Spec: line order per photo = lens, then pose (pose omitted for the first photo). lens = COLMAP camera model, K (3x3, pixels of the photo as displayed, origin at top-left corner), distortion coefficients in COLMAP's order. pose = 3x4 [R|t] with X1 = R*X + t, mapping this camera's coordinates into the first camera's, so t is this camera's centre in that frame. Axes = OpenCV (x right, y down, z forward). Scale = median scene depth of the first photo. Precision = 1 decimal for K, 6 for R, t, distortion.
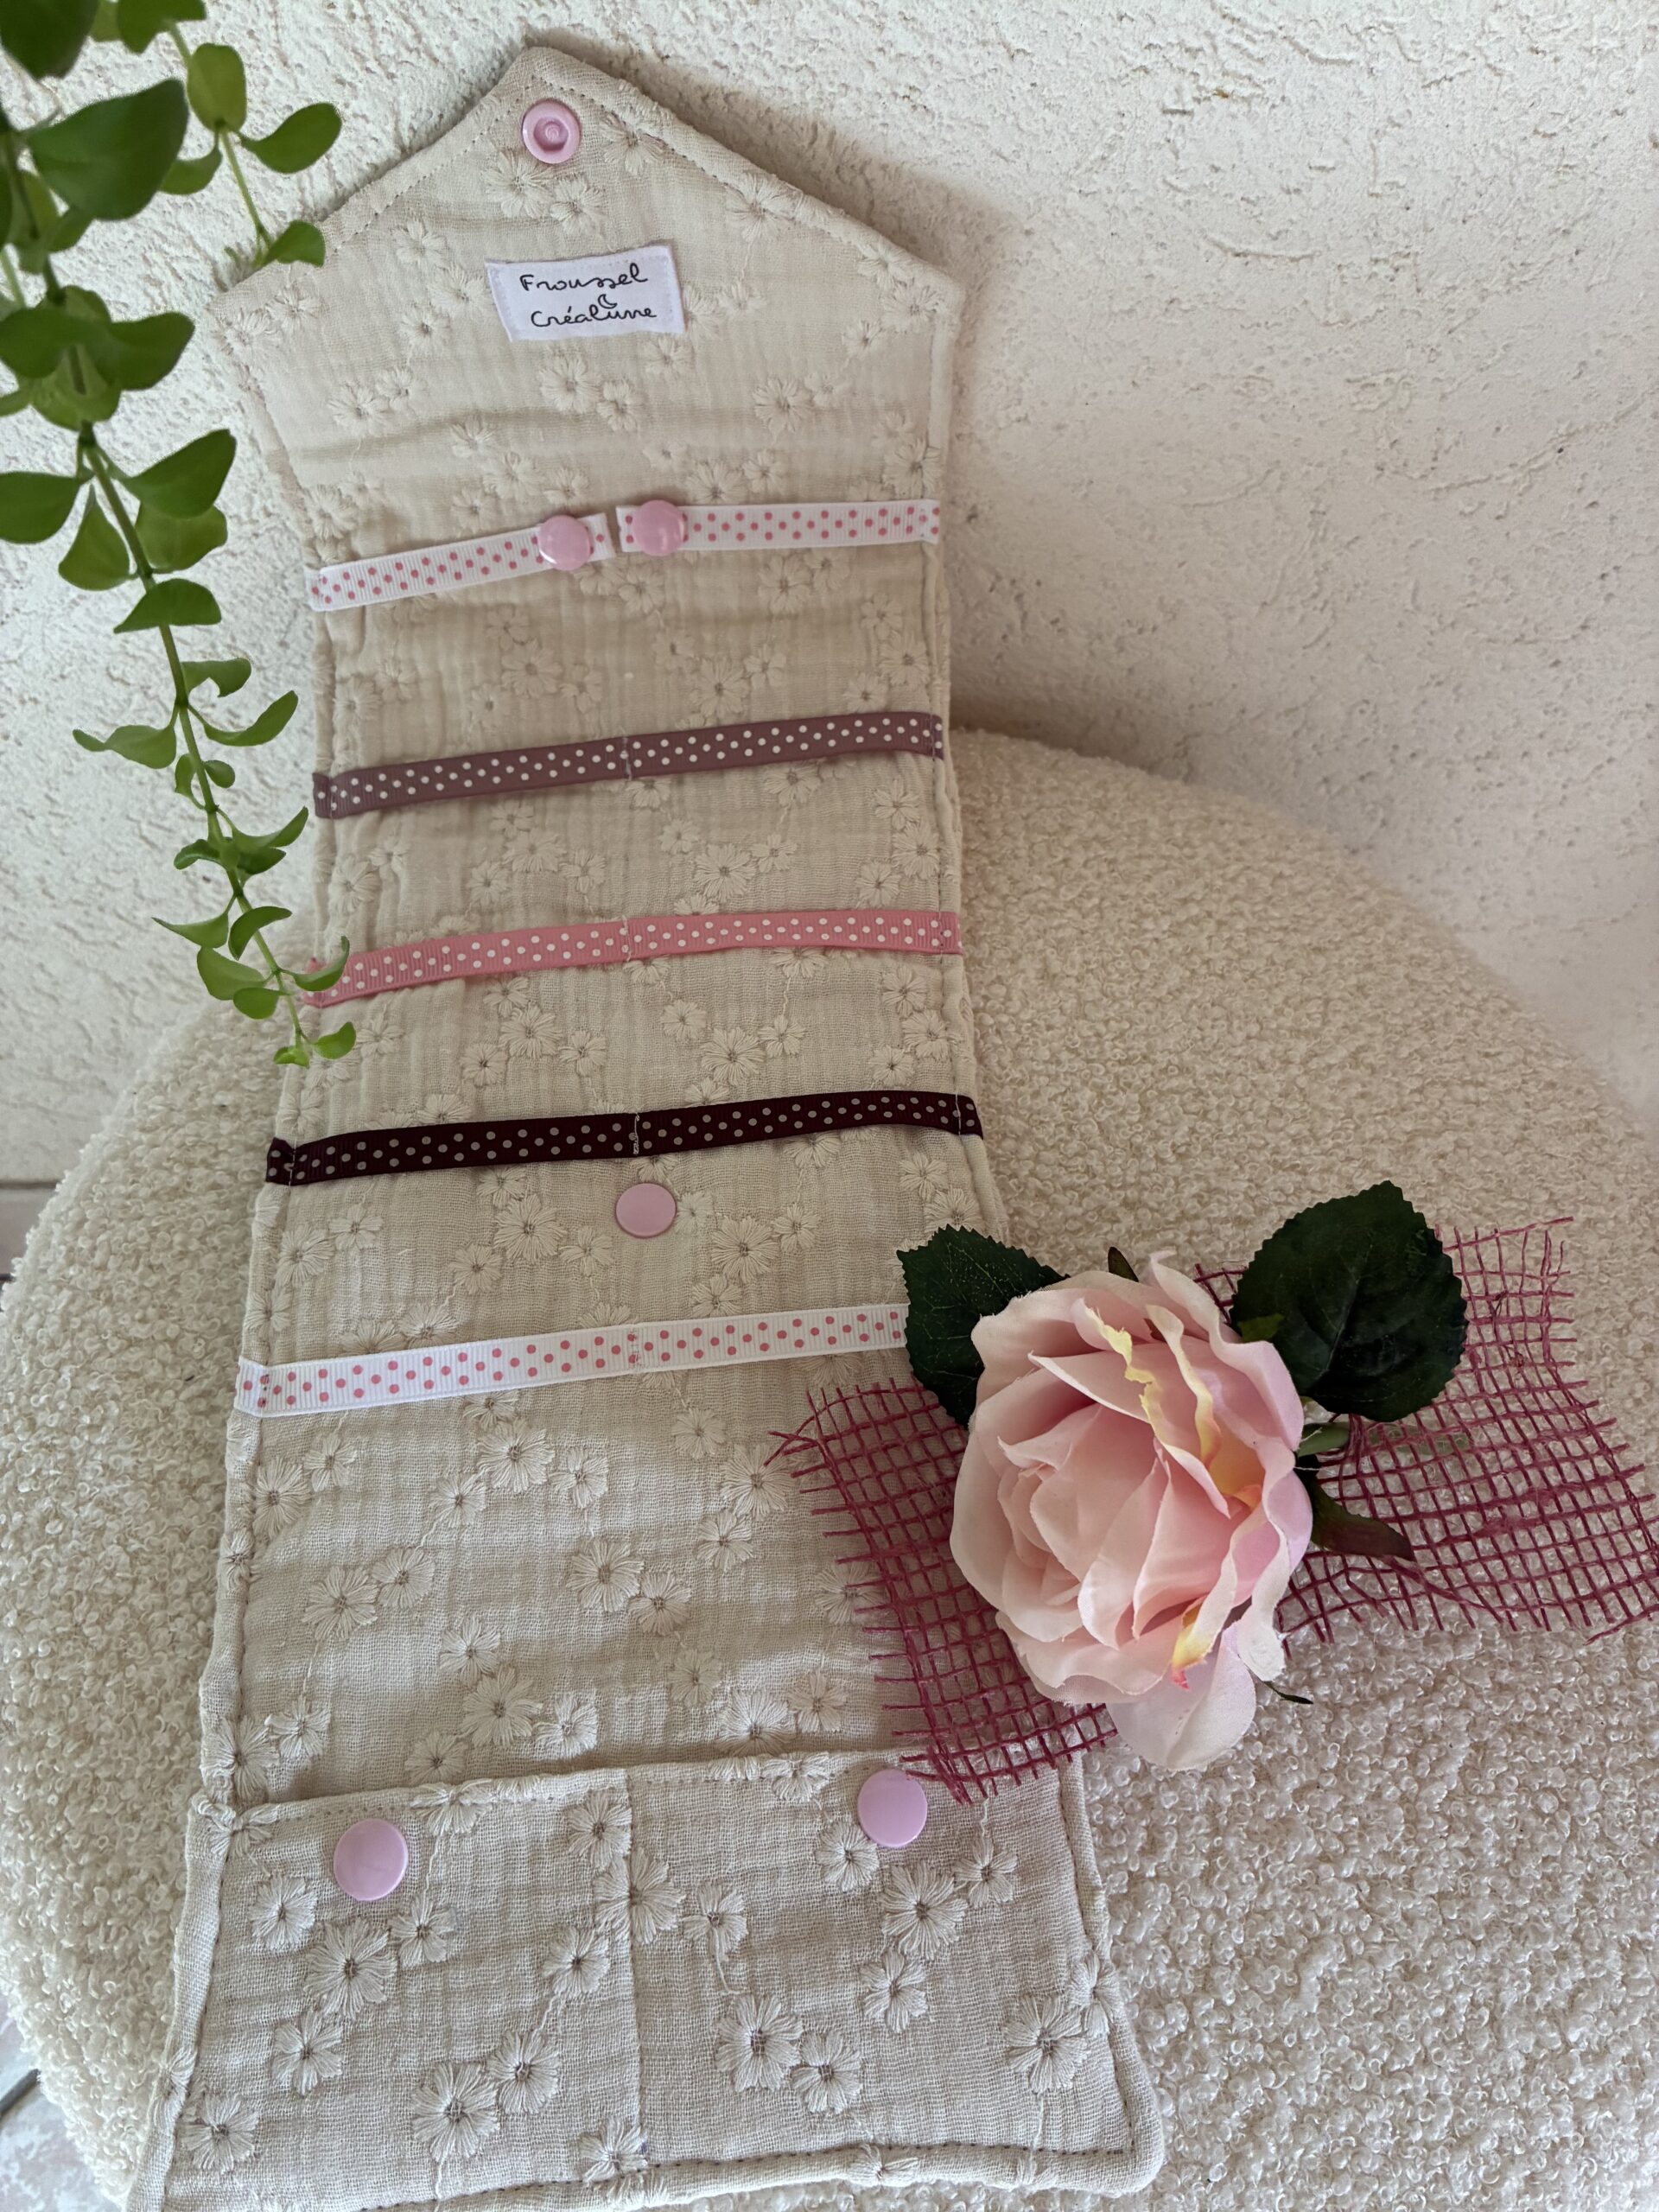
lens RADIAL K [[1693.1, 0, 820.0], [0, 1693.1, 1111.5], [0, 0, 1]] dist [0.034500, -0.030821]
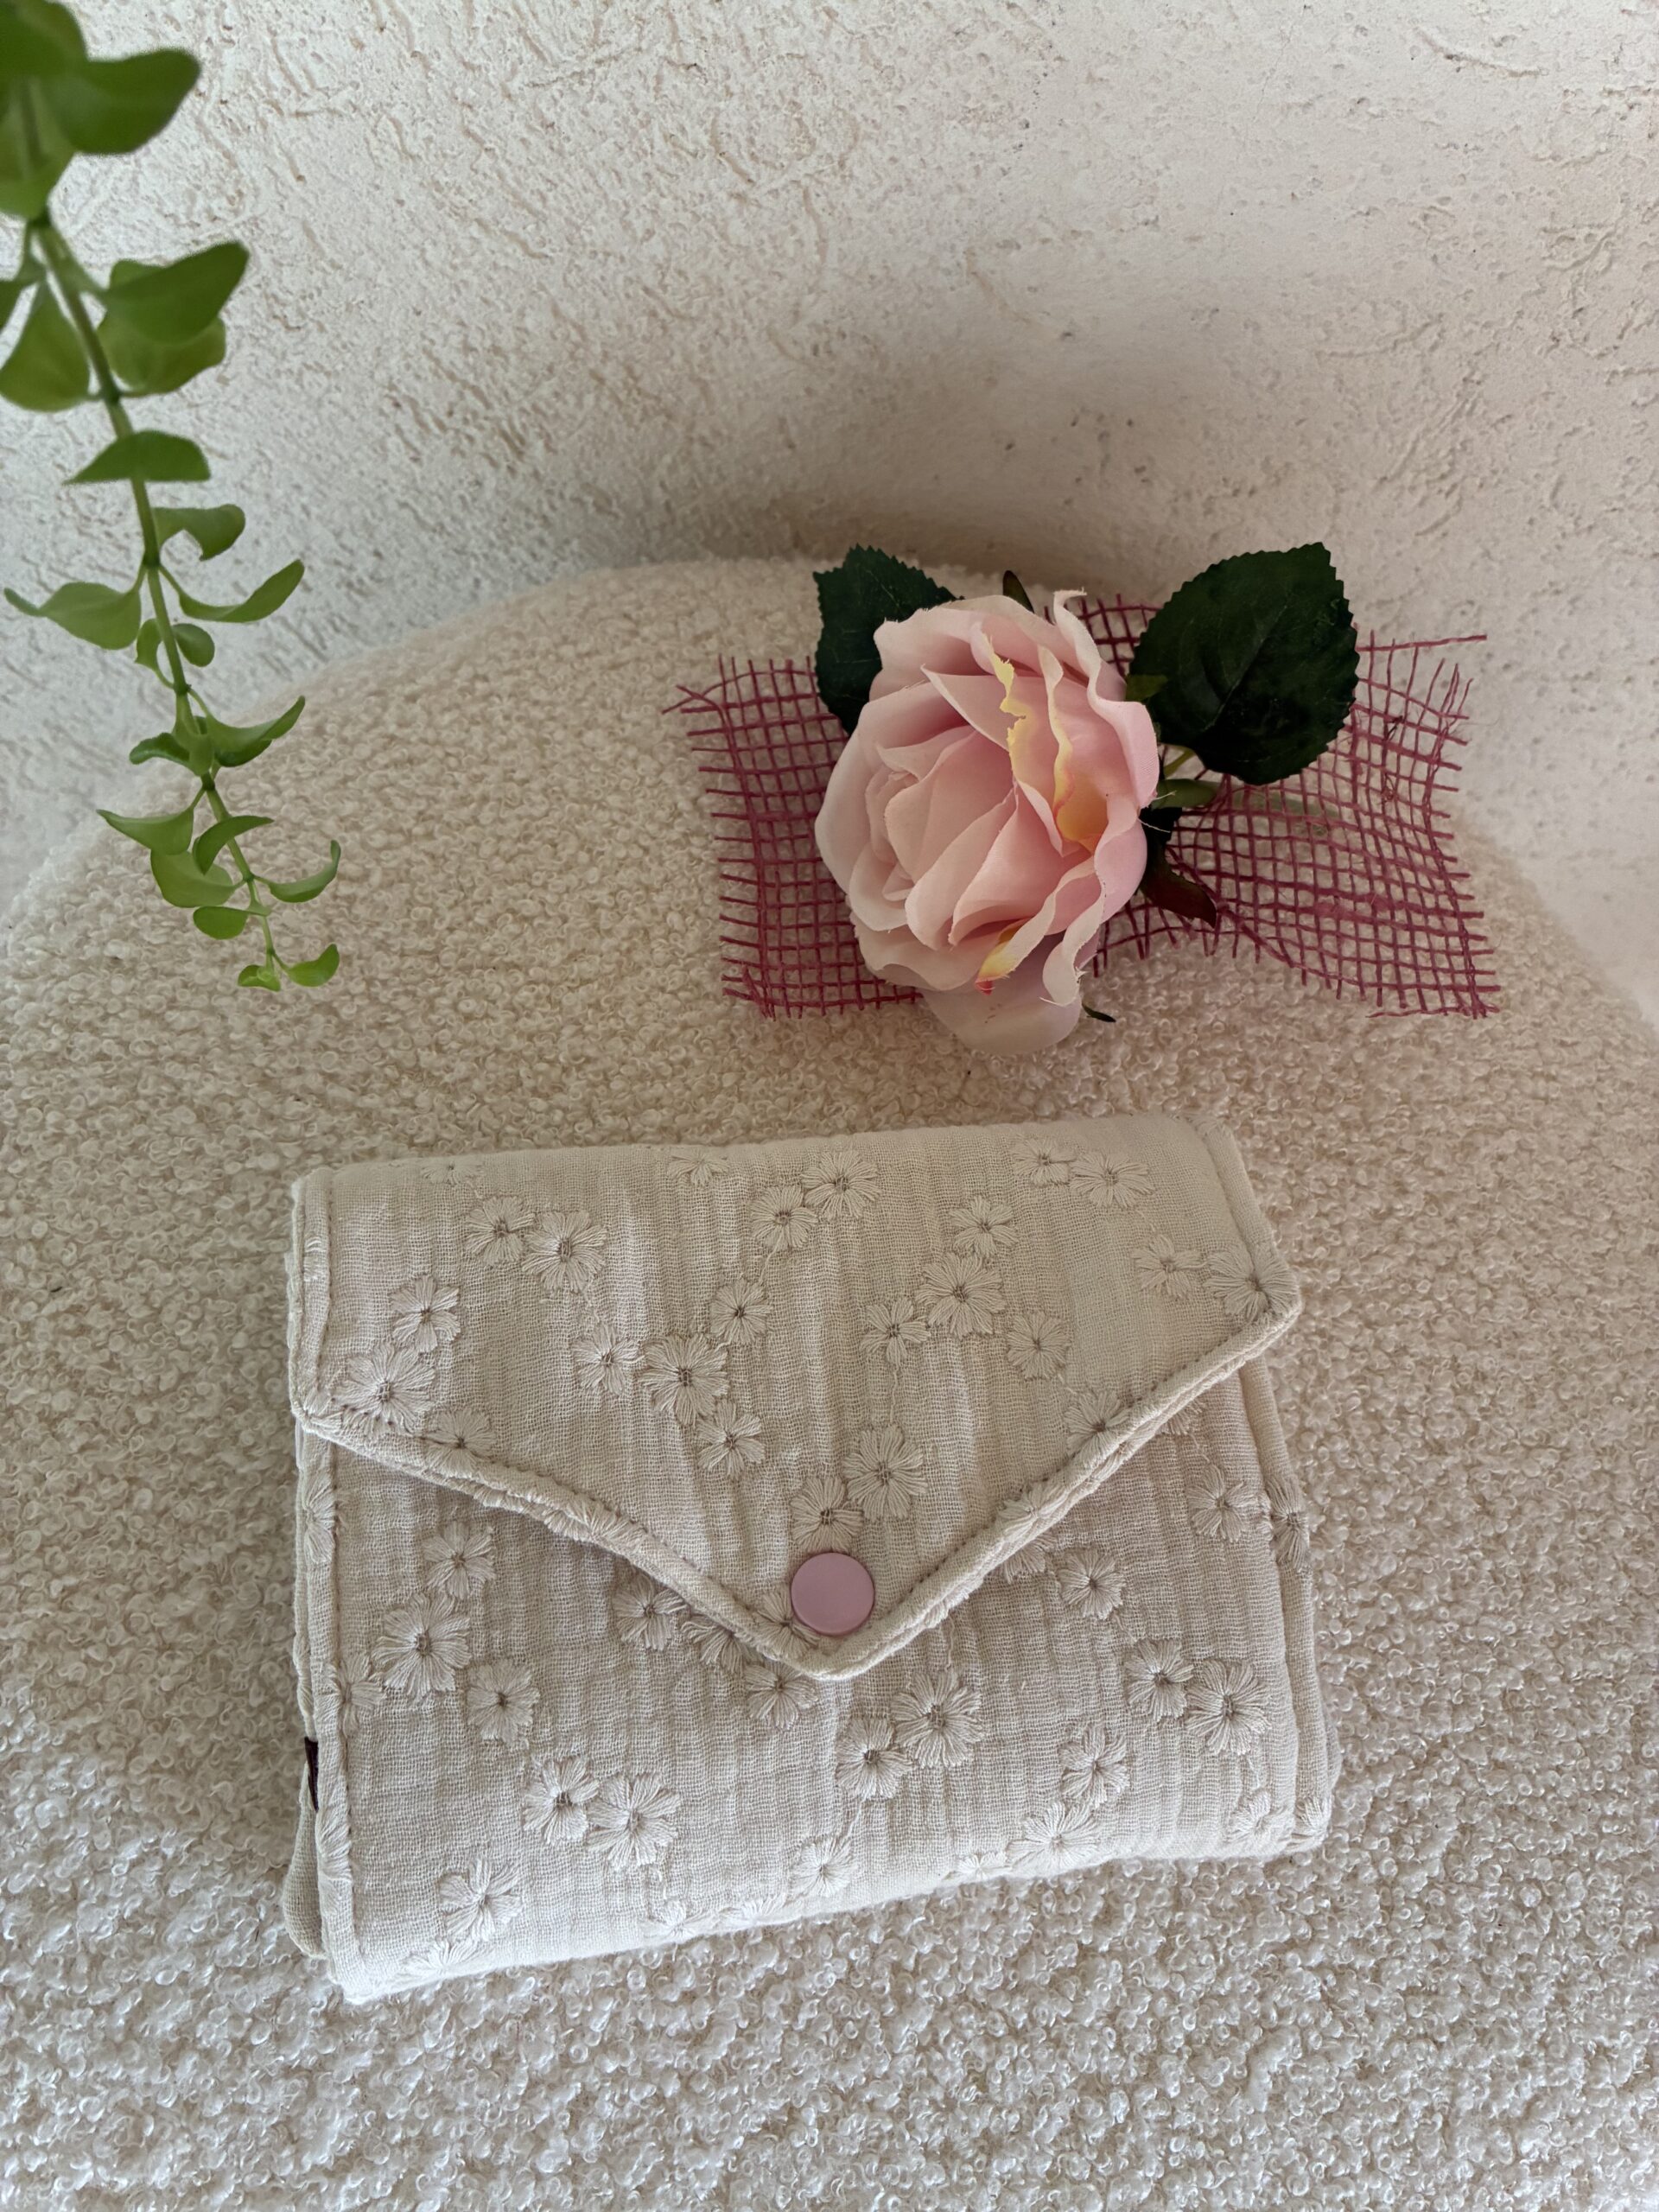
lens RADIAL K [[1690.6, 0, 832.1], [0, 1690.6, 1112.6], [0, 0, 1]] dist [0.069702, -0.090750]
pose [[0.992782, 0.103383, 0.060789, -0.049384], [-0.110752, 0.984779, 0.133954, -0.094629], [-0.046015, -0.139720, 0.989121, 0.157872]]
